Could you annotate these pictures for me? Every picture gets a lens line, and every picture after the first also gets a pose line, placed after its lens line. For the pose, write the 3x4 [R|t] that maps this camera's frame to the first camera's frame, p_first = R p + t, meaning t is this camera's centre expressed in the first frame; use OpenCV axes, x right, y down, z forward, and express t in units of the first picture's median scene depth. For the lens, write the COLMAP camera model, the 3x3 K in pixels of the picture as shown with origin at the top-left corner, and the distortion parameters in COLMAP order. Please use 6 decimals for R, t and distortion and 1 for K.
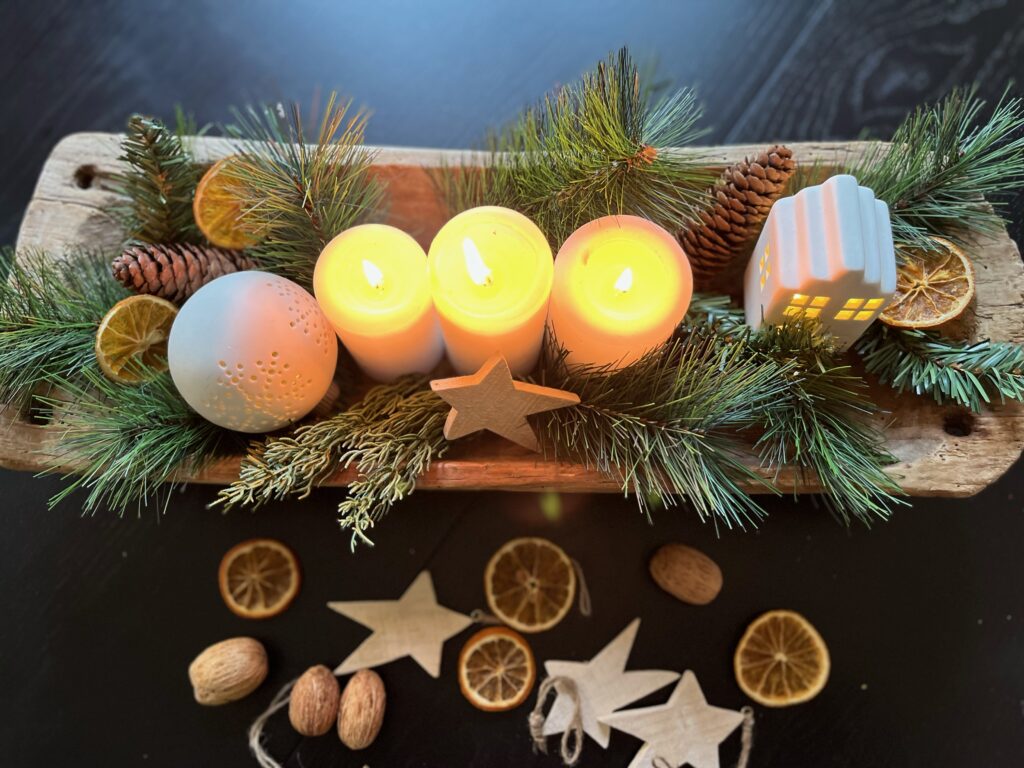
lens RADIAL K [[789.2, 0, 506.9], [0, 789.2, 359.6], [0, 0, 1]] dist [0.018639, 0.003045]
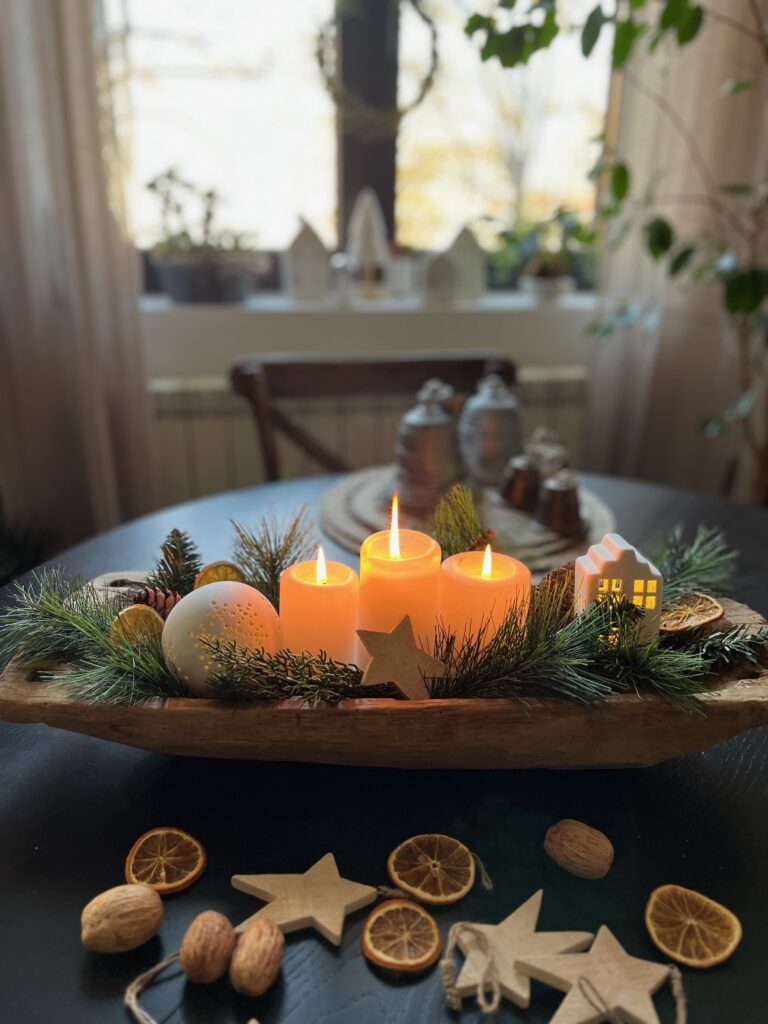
lens RADIAL K [[778.3, 0, 384.0], [0, 778.3, 512.0], [0, 0, 1]] dist [0.097626, -0.146117]
pose [[0.999007, 0.036112, 0.026097, -0.078178], [0.001722, 0.553990, -0.832521, 0.907449], [-0.044522, 0.831740, 0.553378, 0.054247]]
